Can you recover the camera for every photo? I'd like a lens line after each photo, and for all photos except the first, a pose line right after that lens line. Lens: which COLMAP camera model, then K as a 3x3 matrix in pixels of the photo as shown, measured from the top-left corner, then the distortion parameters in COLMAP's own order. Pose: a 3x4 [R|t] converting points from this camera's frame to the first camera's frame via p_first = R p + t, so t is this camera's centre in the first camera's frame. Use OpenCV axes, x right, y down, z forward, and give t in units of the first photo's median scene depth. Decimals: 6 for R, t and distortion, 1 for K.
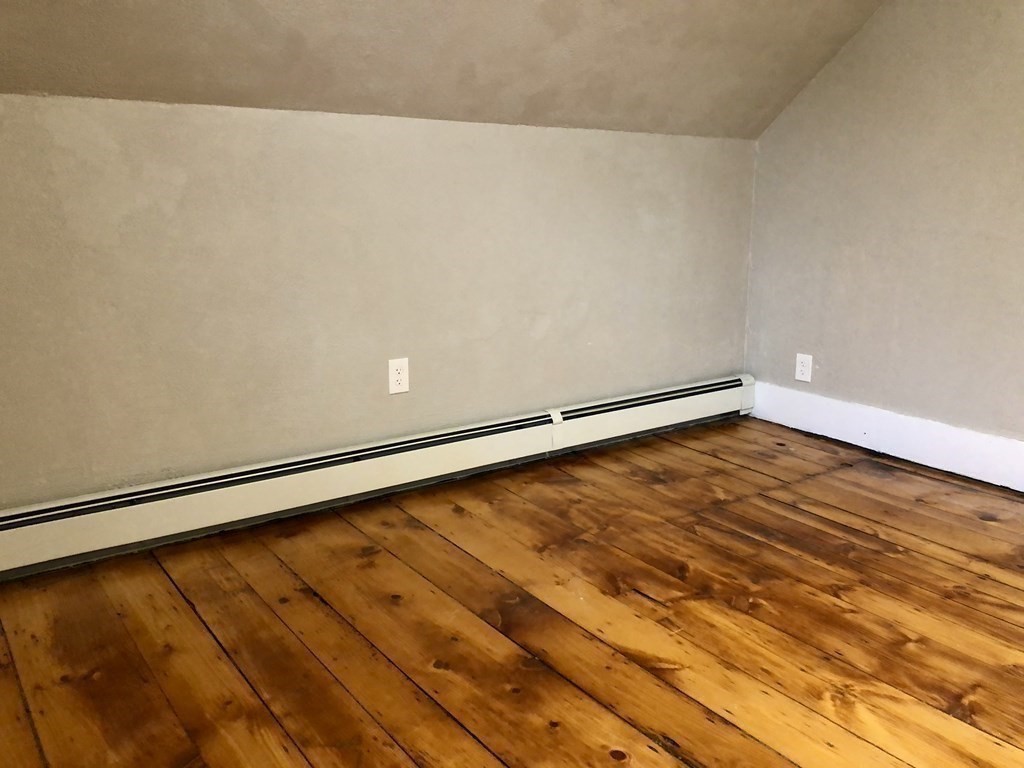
lens RADIAL K [[855.9, 0, 509.2], [0, 855.9, 385.0], [0, 0, 1]] dist [0.036642, -0.047044]
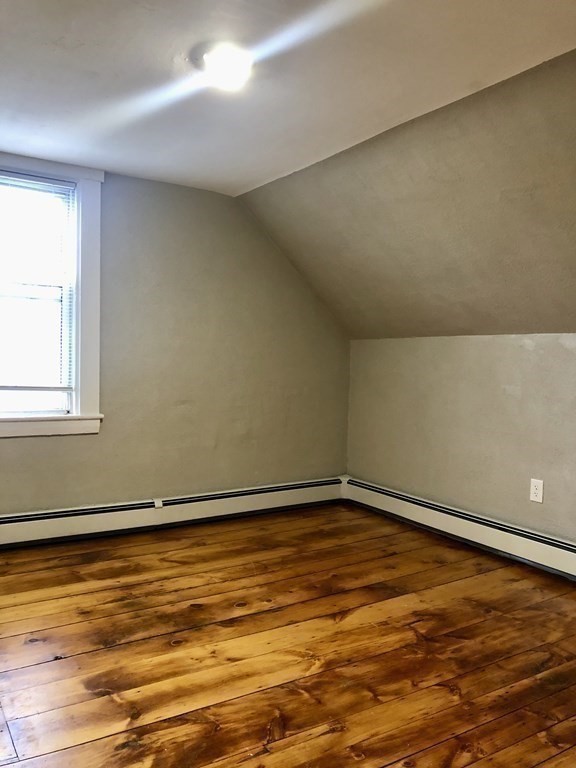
lens RADIAL K [[641.9, 0, 286.0], [0, 641.9, 382.4], [0, 0, 1]] dist [0.036642, -0.047044]
pose [[-0.082797, 0.034707, -0.995962, 1.358149], [-0.248583, 0.967084, 0.054366, -0.192595], [0.965065, 0.252081, -0.071444, 0.732545]]
